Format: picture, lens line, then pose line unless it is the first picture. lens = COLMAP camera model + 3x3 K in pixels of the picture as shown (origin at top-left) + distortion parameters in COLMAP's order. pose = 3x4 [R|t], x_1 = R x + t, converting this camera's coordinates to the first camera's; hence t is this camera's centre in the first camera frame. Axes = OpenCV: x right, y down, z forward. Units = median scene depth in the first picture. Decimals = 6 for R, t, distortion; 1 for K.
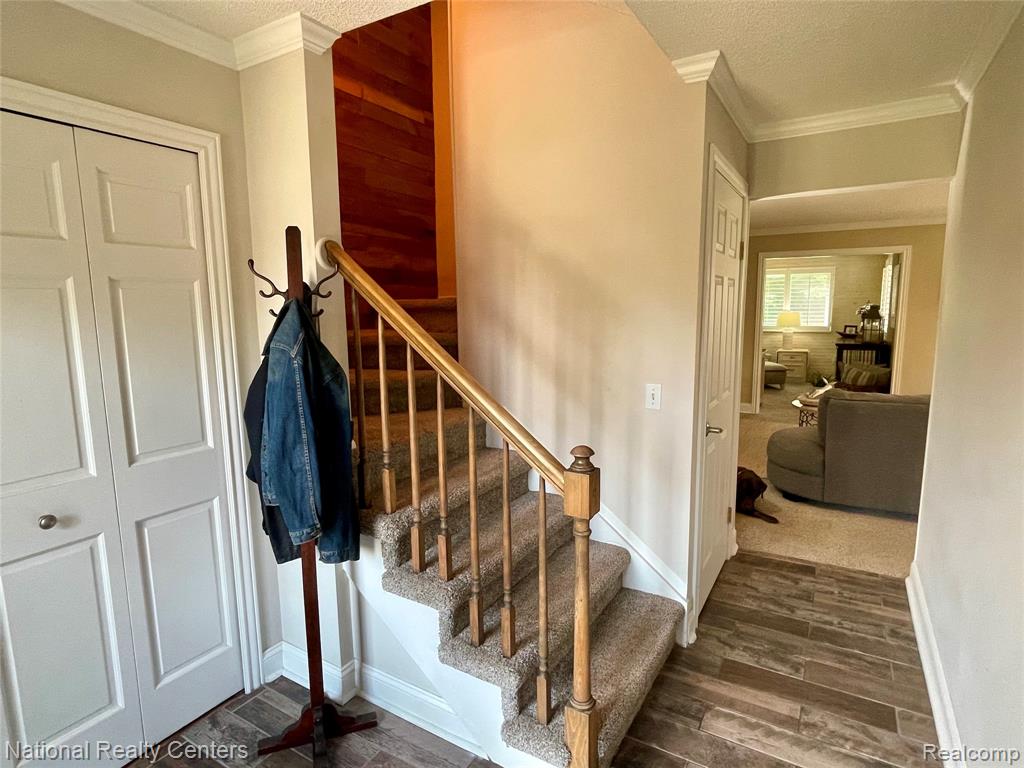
lens RADIAL K [[558.5, 0, 511.2], [0, 558.5, 387.5], [0, 0, 1]] dist [-0.003164, -0.002804]
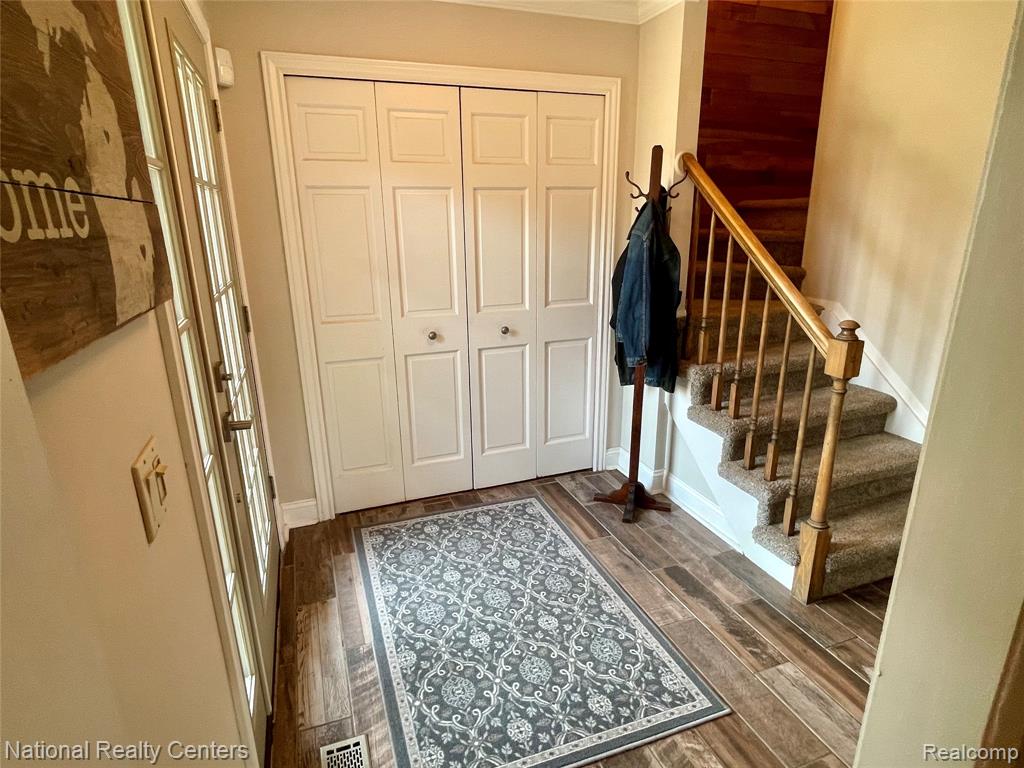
lens RADIAL K [[558.5, 0, 511.2], [0, 558.5, 385.1], [0, 0, 1]] dist [-0.003164, -0.002804]
pose [[0.780591, 0.180872, -0.598300, 0.245015], [-0.085601, 0.979132, 0.184319, 0.066840], [0.619153, -0.092662, 0.779784, -0.341775]]
